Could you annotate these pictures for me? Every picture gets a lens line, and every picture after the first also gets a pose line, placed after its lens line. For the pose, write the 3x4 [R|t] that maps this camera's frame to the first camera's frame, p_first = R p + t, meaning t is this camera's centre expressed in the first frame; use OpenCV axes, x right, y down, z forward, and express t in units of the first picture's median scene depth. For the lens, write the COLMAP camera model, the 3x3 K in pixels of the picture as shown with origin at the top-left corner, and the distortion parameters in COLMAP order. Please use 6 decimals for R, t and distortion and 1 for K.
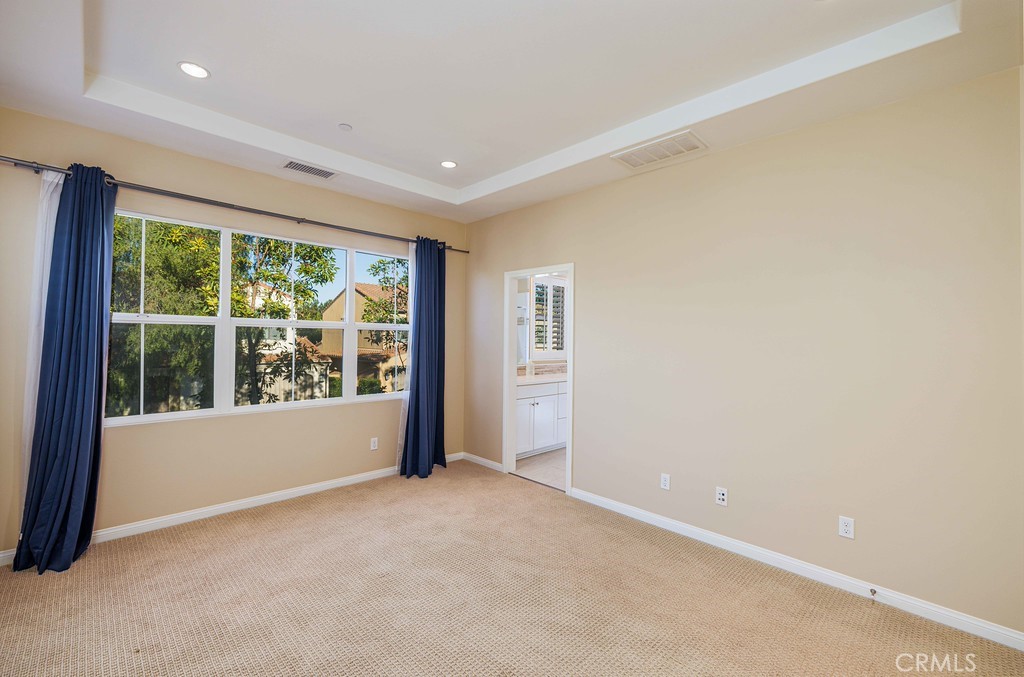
lens RADIAL K [[434.7, 0, 512.0], [0, 434.7, 338.5], [0, 0, 1]] dist [0.019185, -0.000002]
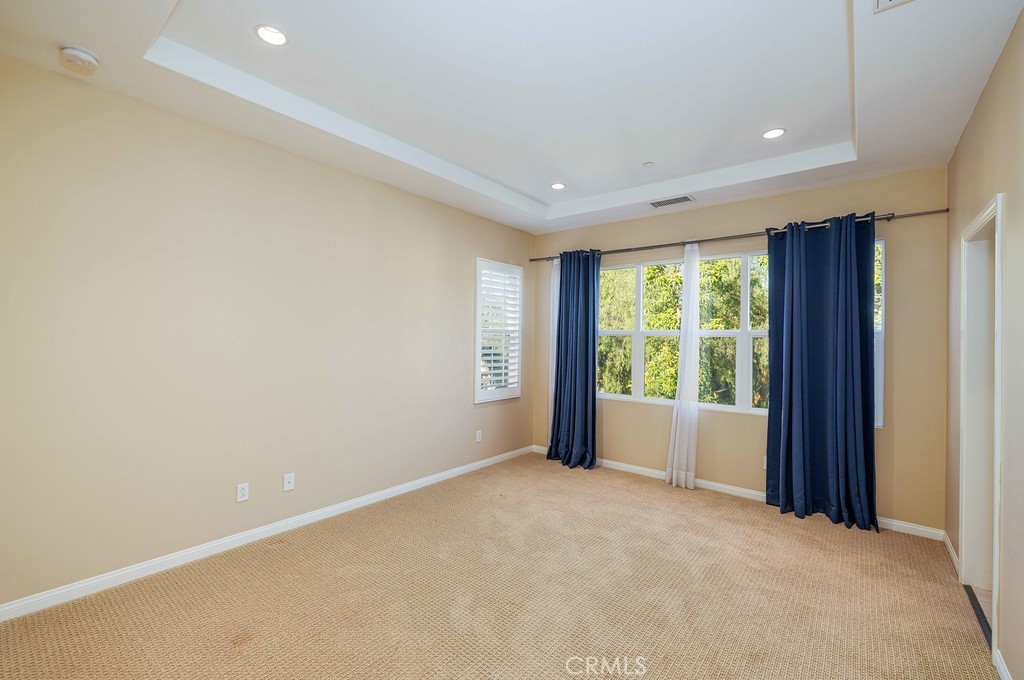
lens RADIAL K [[431.0, 0, 482.3], [0, 431.0, 340.3], [0, 0, 1]] dist [-0.002307, -0.000112]
pose [[0.088376, -0.004619, -0.996076, 0.644540], [-0.009148, 0.999943, -0.005448, -0.004267], [0.996045, 0.009594, 0.088329, 0.405875]]
